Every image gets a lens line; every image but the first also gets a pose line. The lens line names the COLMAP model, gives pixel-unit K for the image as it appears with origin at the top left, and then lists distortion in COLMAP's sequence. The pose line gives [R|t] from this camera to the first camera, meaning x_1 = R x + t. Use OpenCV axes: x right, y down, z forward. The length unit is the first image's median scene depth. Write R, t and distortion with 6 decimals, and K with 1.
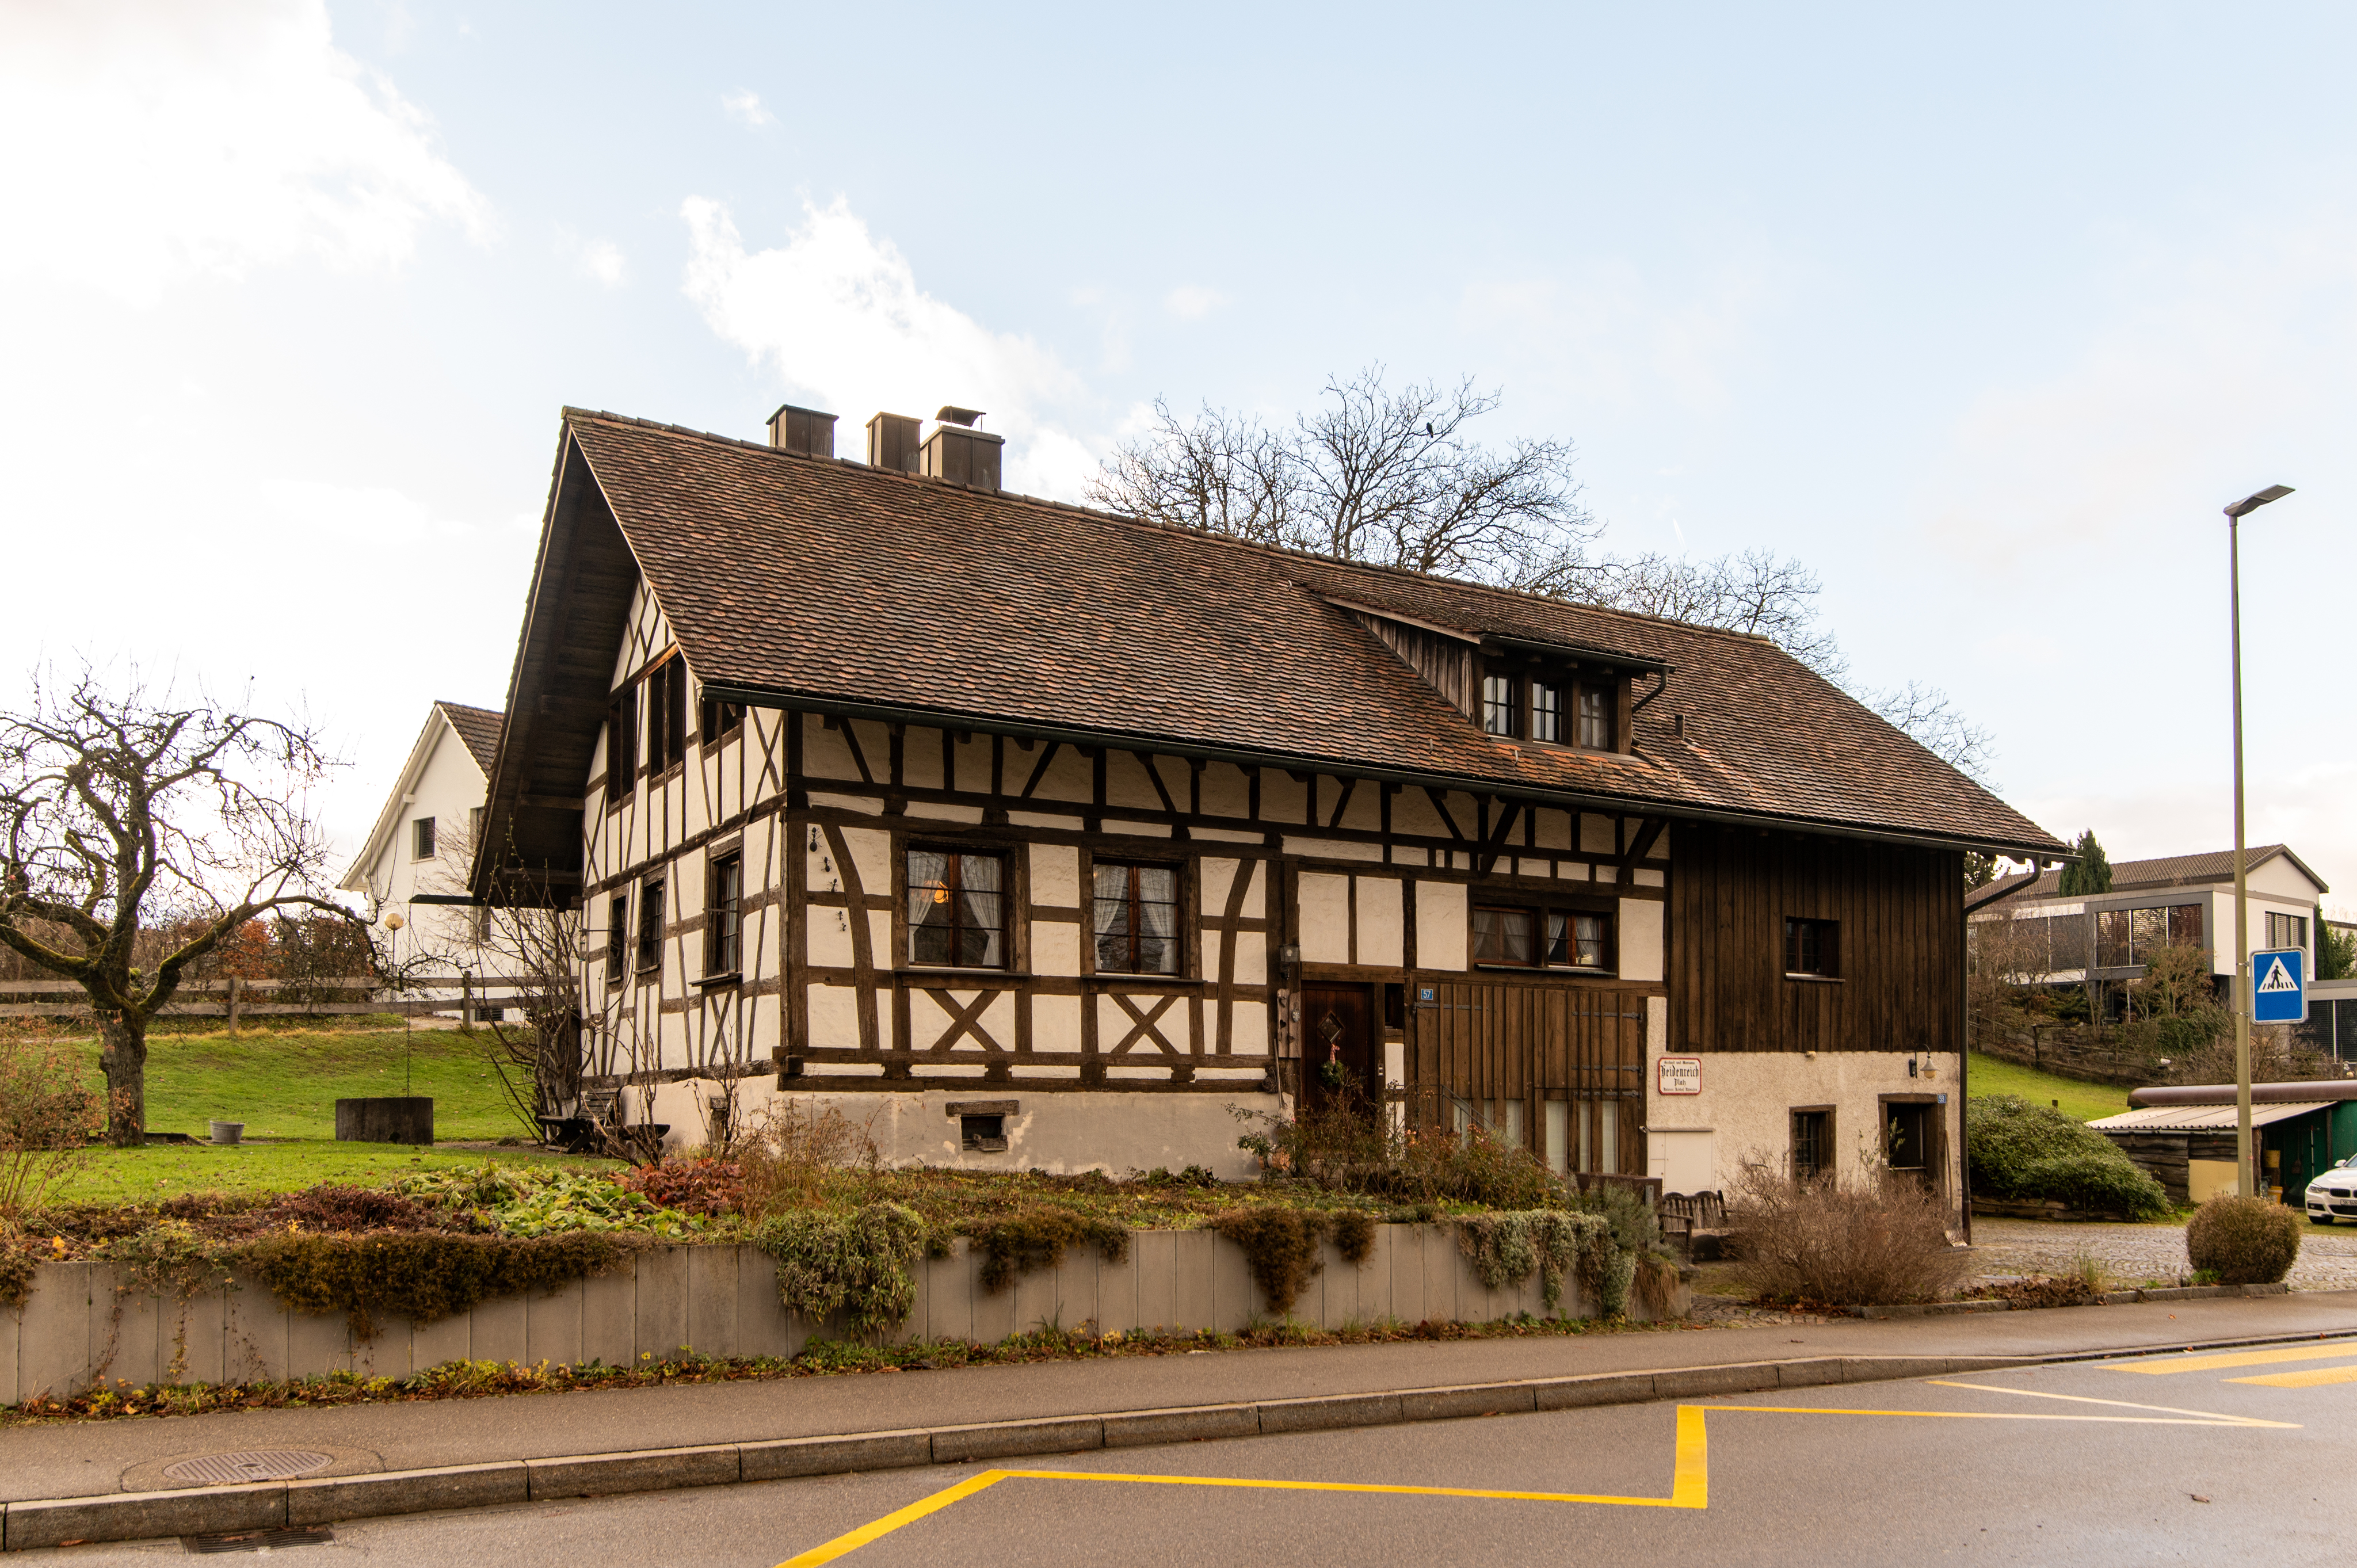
lens RADIAL K [[1687.2, 0, 1178.7], [0, 1687.2, 781.8], [0, 0, 1]] dist [0.006972, 0.003853]
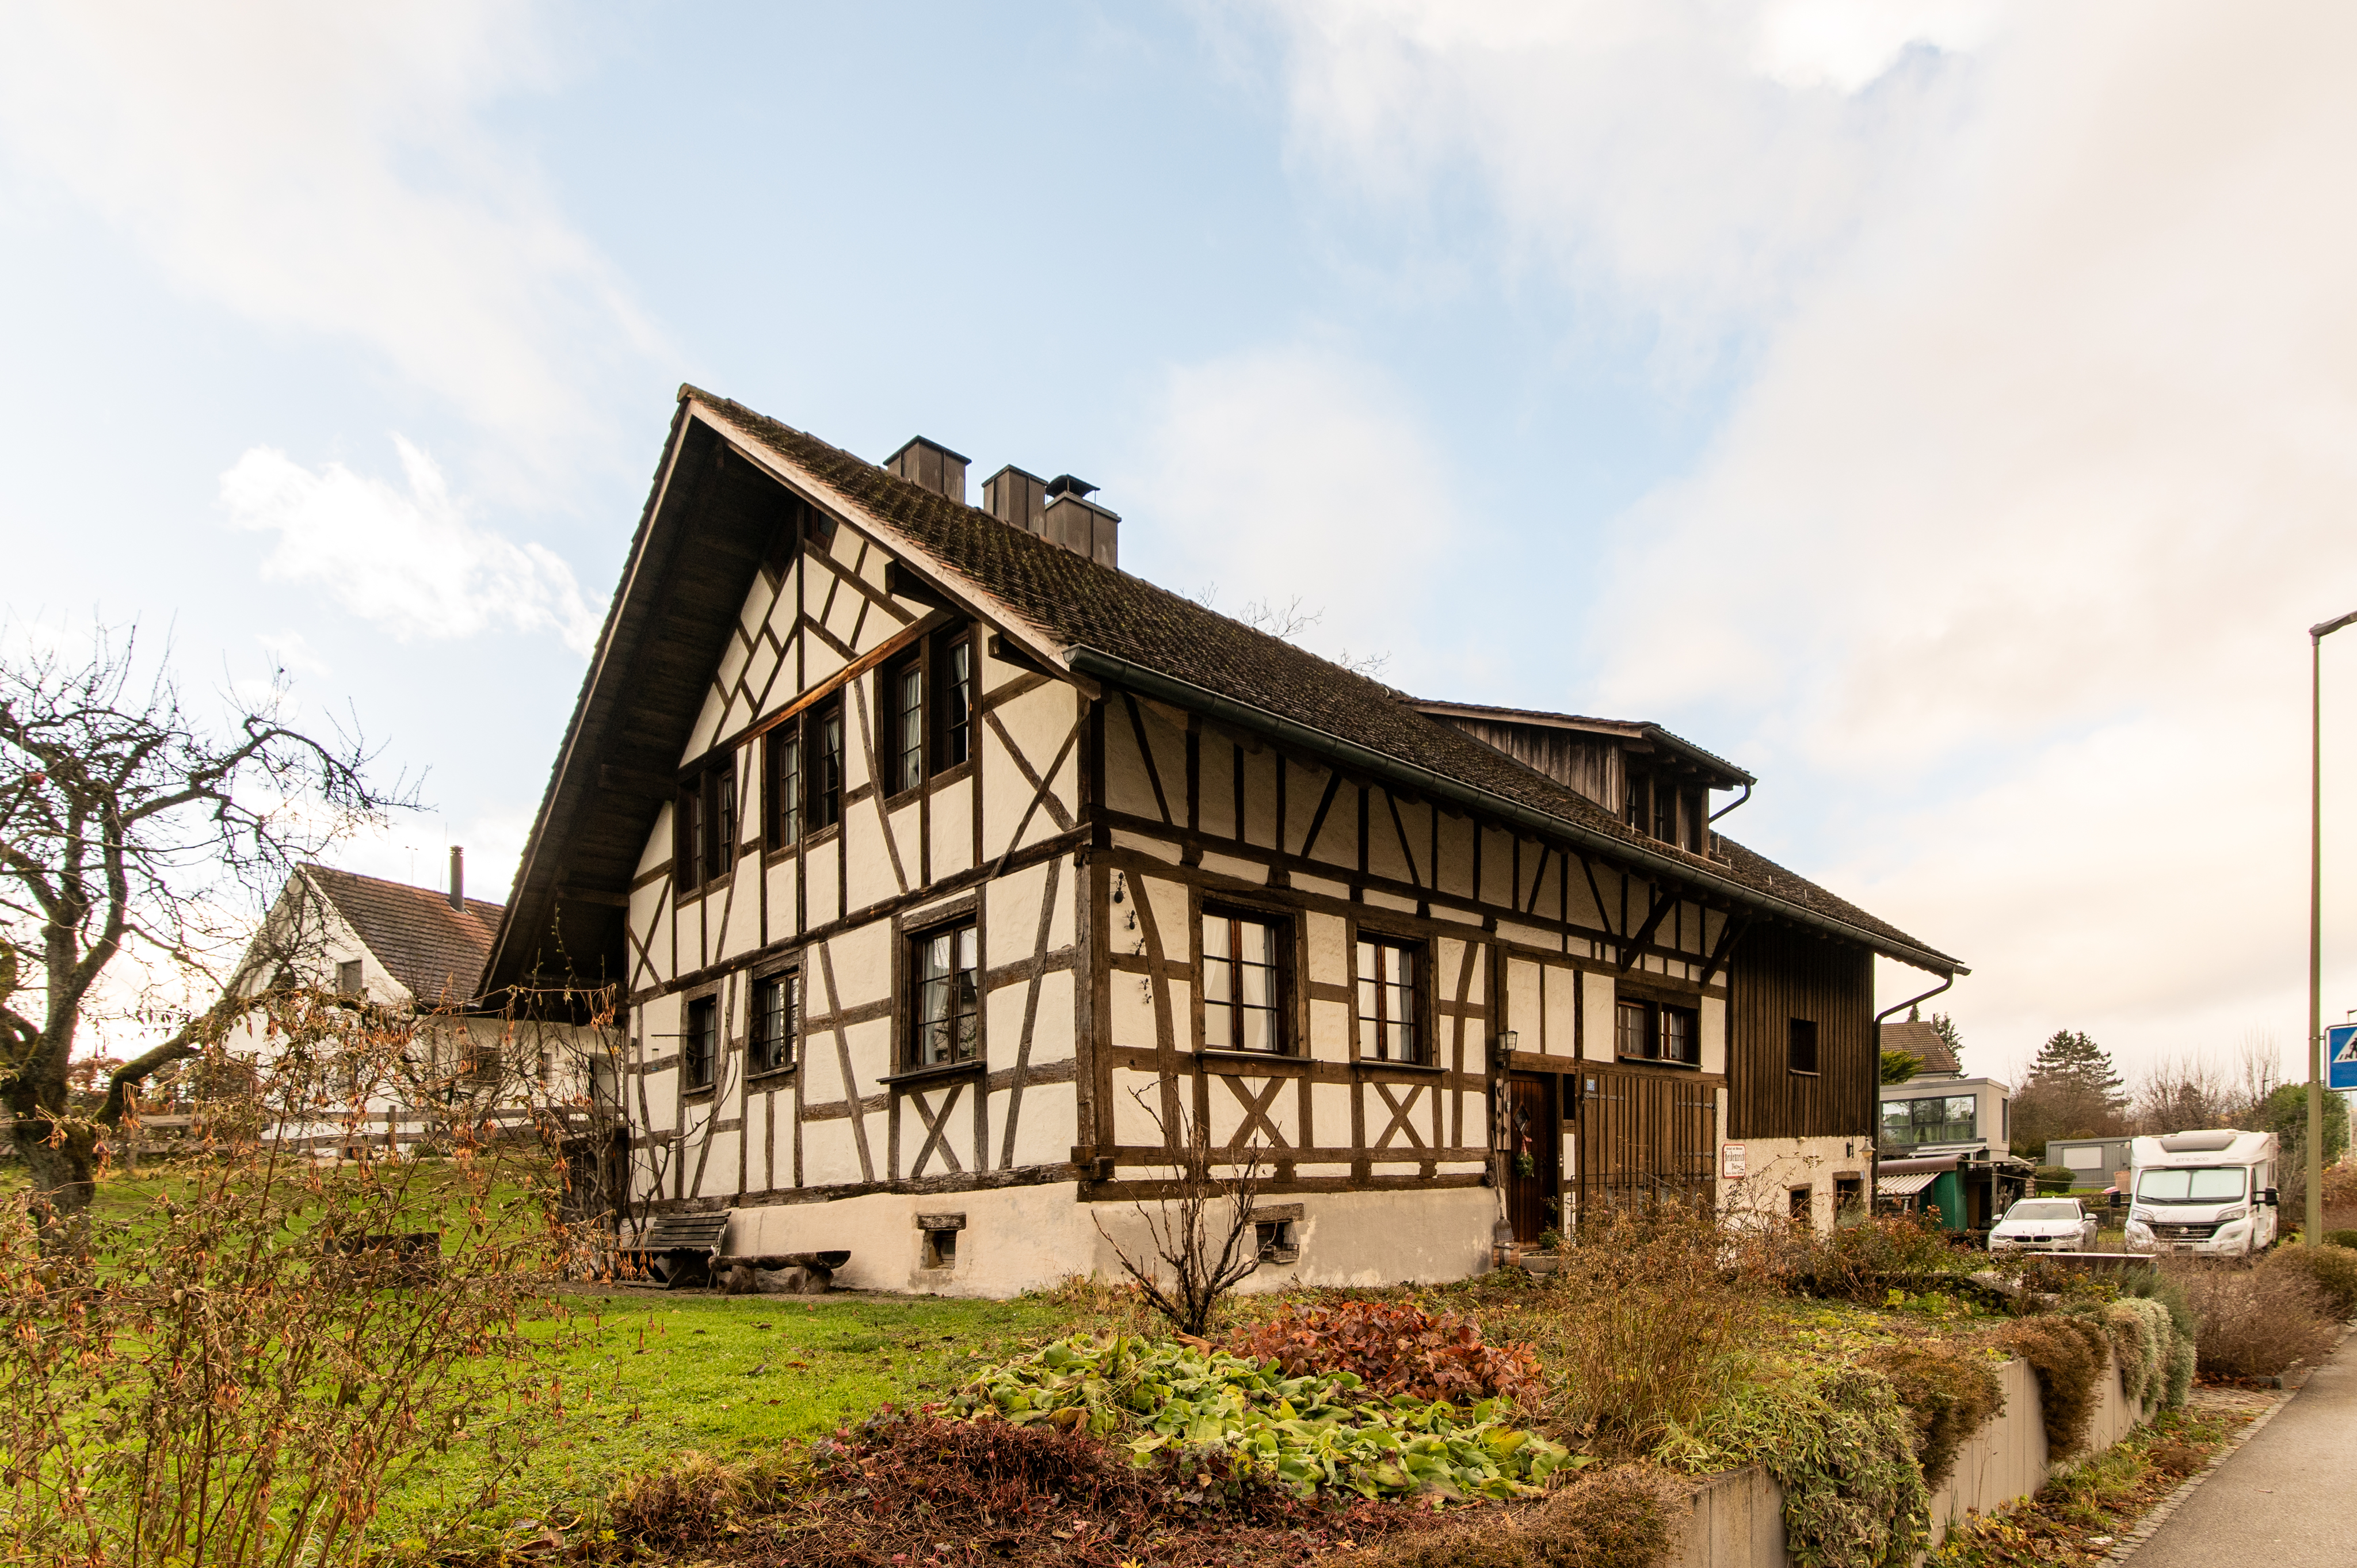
lens RADIAL K [[1245.1, 0, 1180.7], [0, 1245.1, 1007.2], [0, 0, 1]] dist [0.003155, 0.000286]
pose [[0.971490, -0.002464, 0.237069, -0.285534], [-0.004132, 0.999618, 0.027323, 0.064764], [-0.237045, -0.027524, 0.971109, 0.363526]]
